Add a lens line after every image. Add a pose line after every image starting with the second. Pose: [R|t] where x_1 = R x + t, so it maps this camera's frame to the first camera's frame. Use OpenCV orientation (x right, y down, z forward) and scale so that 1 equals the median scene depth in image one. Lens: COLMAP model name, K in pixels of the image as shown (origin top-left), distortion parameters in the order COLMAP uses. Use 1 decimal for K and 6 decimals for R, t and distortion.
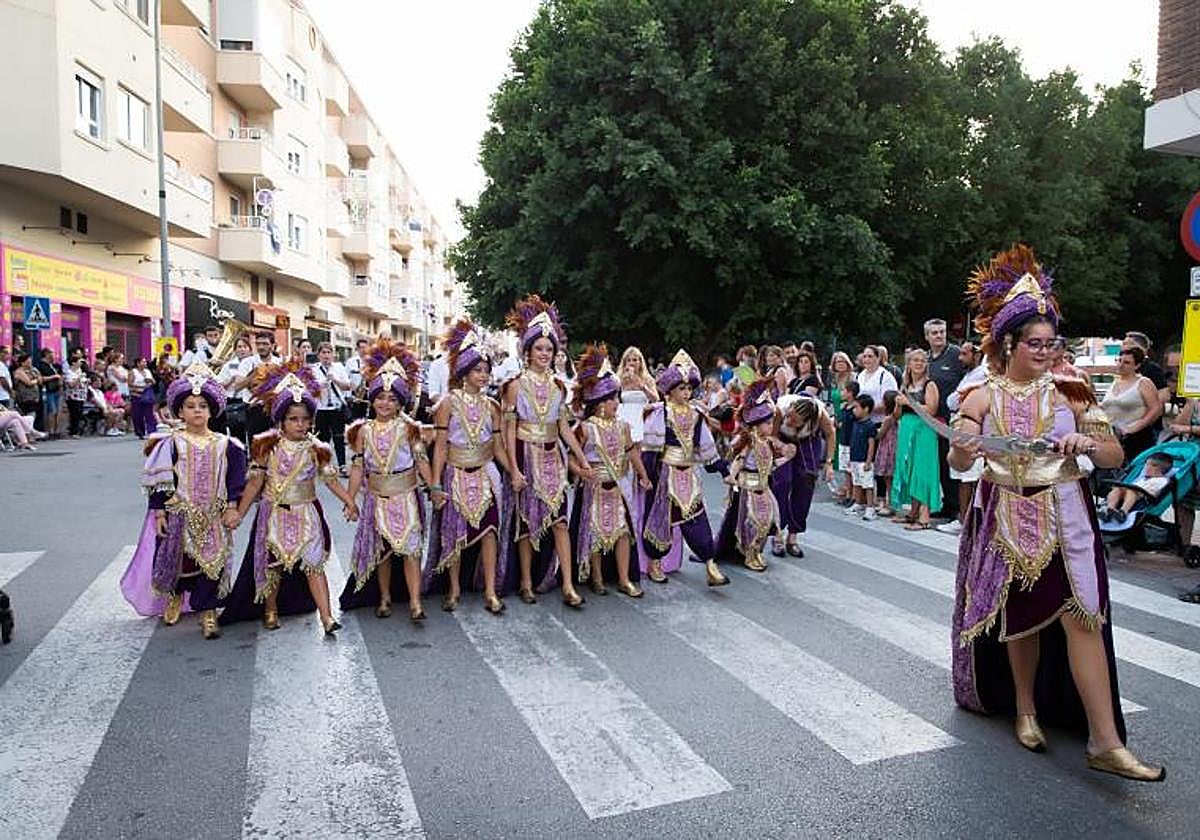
lens RADIAL K [[843.7, 0, 640.5], [0, 843.7, 419.7], [0, 0, 1]] dist [-0.000230, 0.001627]
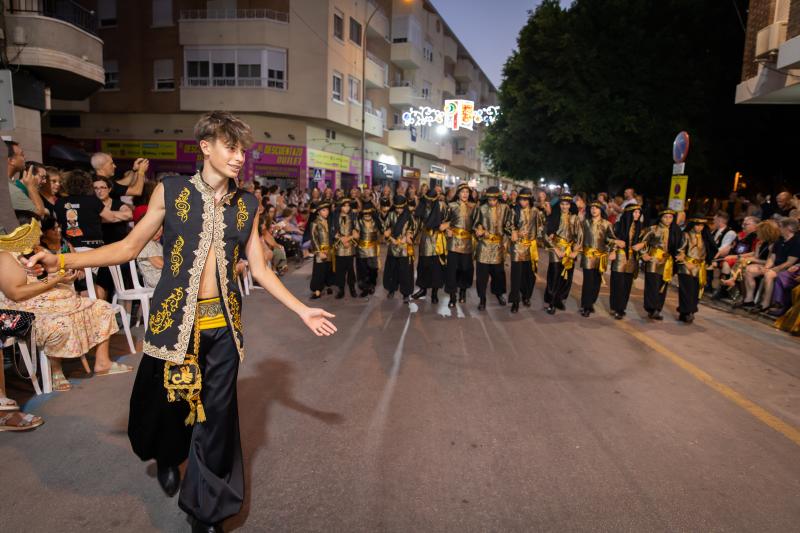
lens RADIAL K [[534.7, 0, 400.8], [0, 534.7, 266.2], [0, 0, 1]] dist [0.006529, 0.001588]
pose [[0.898069, 0.071451, -0.434013, 0.145095], [-0.044632, 0.996428, 0.071687, 0.014141], [0.437585, -0.045009, 0.898050, -0.221053]]
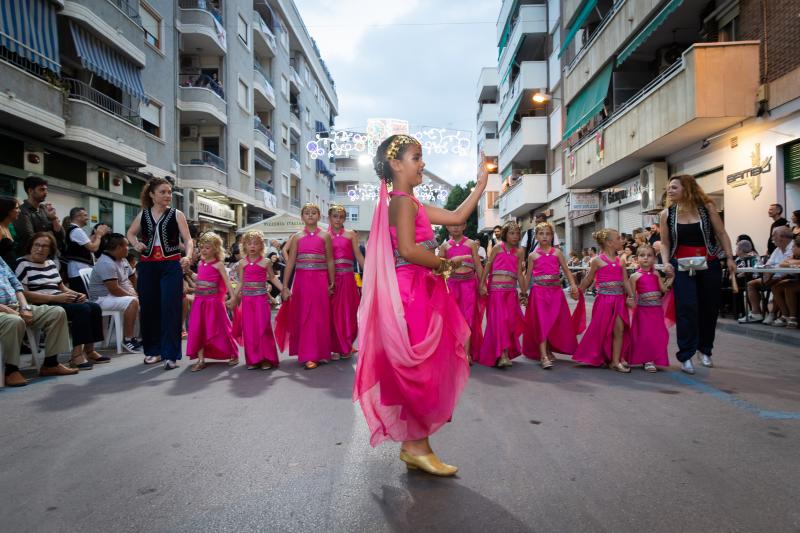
lens RADIAL K [[554.5, 0, 401.2], [0, 554.5, 266.7], [0, 0, 1]] dist [0.005213, 0.002024]
pose [[0.904395, -0.020517, -0.426203, 0.785431], [-0.002294, 0.998595, -0.052939, 0.121551], [0.426690, 0.048856, 0.903077, -1.650767]]
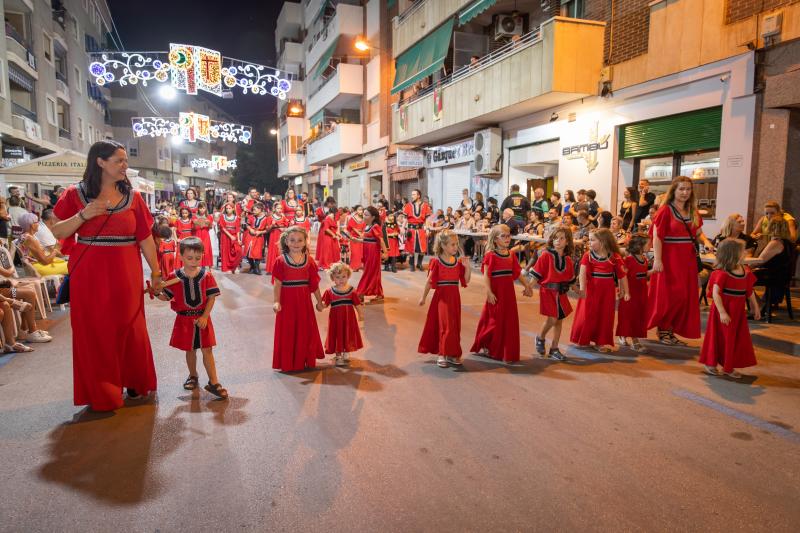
lens RADIAL K [[533.6, 0, 399.1], [0, 533.6, 266.4], [0, 0, 1]] dist [0.015740, -0.004265]
pose [[0.998604, 0.004652, -0.052607, 0.717812], [-0.001671, 0.998397, 0.056580, 0.101806], [0.052786, -0.056413, 0.997011, -1.617550]]
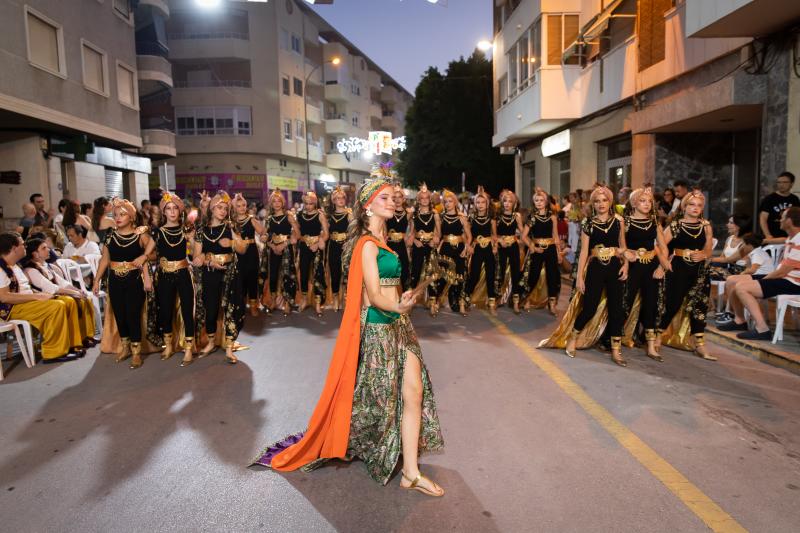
lens RADIAL K [[595.2, 0, 401.5], [0, 595.2, 266.8], [0, 0, 1]] dist [0.005749, -0.000631]
pose [[0.936327, 0.003679, -0.351109, 0.395866], [0.012054, 0.999019, 0.042614, 0.045632], [0.350922, -0.044133, 0.935364, -0.710381]]
